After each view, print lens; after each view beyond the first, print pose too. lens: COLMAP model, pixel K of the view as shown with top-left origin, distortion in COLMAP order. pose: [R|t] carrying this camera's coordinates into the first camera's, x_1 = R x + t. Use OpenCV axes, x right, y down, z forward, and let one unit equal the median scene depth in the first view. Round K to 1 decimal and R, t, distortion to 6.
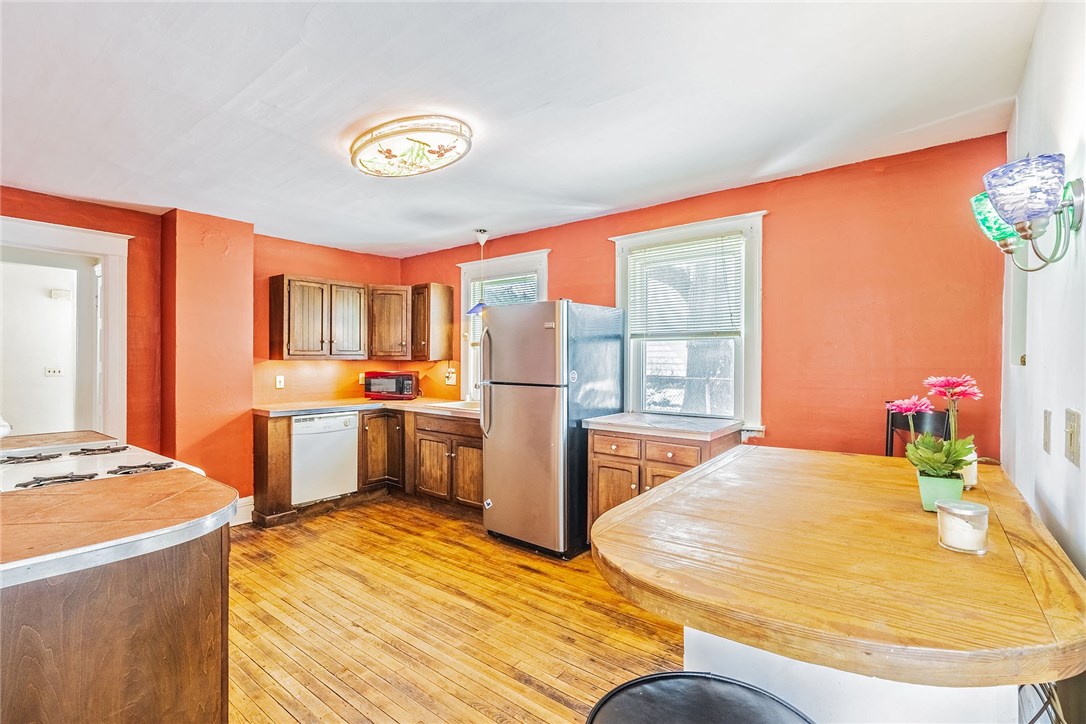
lens RADIAL K [[497.5, 0, 543.0], [0, 497.5, 362.0], [0, 0, 1]] dist [-0.001910, -0.000083]
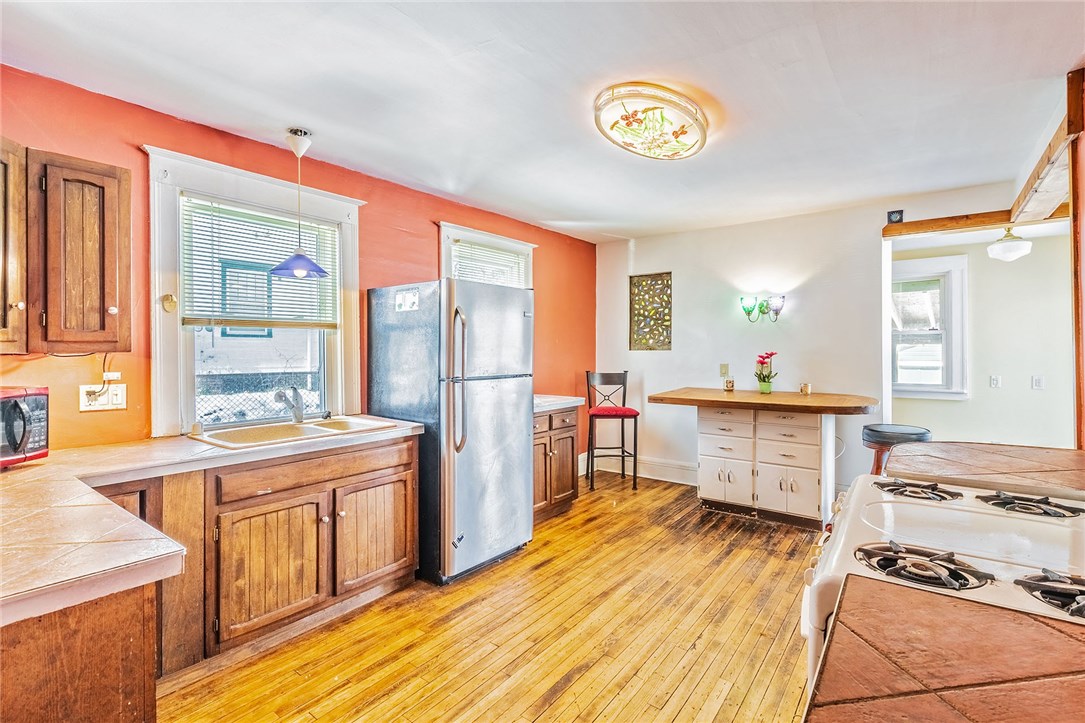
lens RADIAL K [[494.9, 0, 540.0], [0, 494.9, 351.5], [0, 0, 1]] dist [-0.002419, 0.000041]
pose [[-0.004467, -0.004628, 0.999979, -0.972907], [0.012443, 0.999912, 0.004683, -0.004040], [-0.999913, 0.012464, -0.004409, 0.984553]]
